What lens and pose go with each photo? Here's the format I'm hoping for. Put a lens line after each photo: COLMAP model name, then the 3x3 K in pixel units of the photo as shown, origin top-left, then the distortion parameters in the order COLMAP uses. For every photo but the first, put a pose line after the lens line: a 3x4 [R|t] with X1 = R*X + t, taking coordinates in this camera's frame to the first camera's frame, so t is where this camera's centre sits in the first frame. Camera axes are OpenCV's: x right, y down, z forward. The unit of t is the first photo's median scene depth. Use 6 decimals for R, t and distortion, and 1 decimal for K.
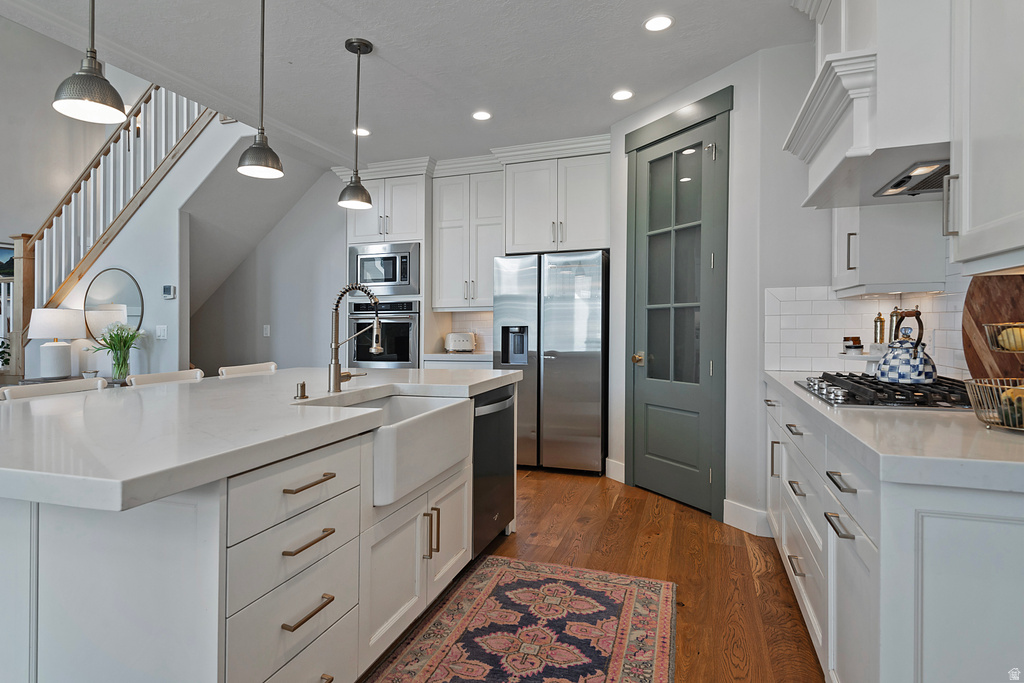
lens RADIAL K [[543.4, 0, 518.7], [0, 543.4, 322.5], [0, 0, 1]] dist [0.002453, 0.000036]
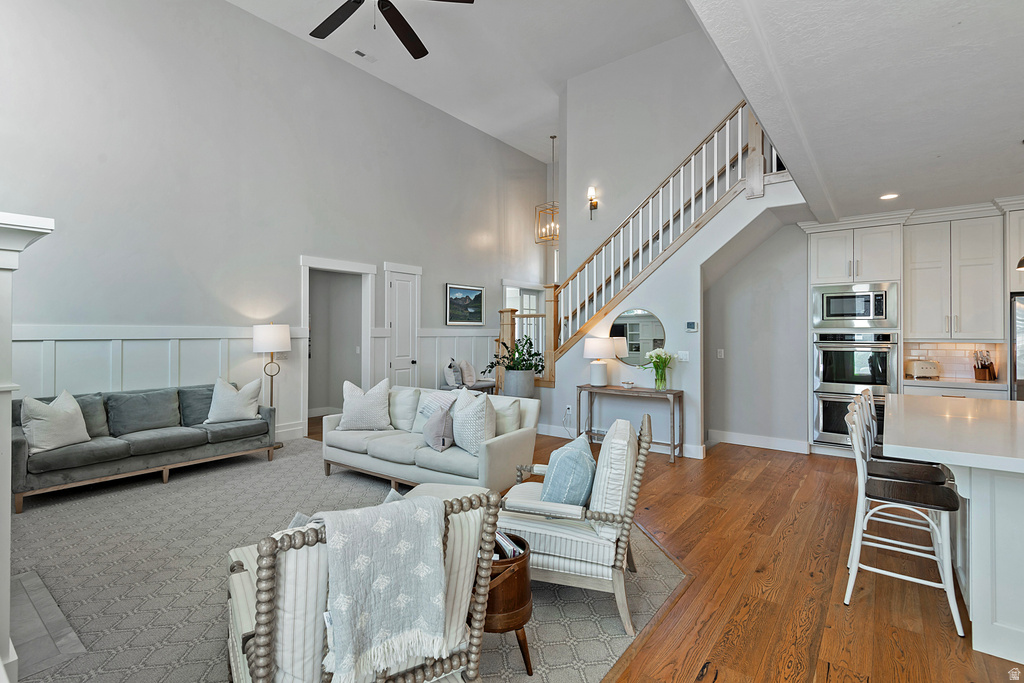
lens RADIAL K [[479.7, 0, 486.0], [0, 479.7, 341.9], [0, 0, 1]] dist [0.012804, -0.007731]
pose [[0.931910, 0.015087, -0.362377, -0.681630], [-0.007898, 0.999742, 0.021311, -0.039396], [0.362605, -0.016998, 0.931788, -0.294012]]
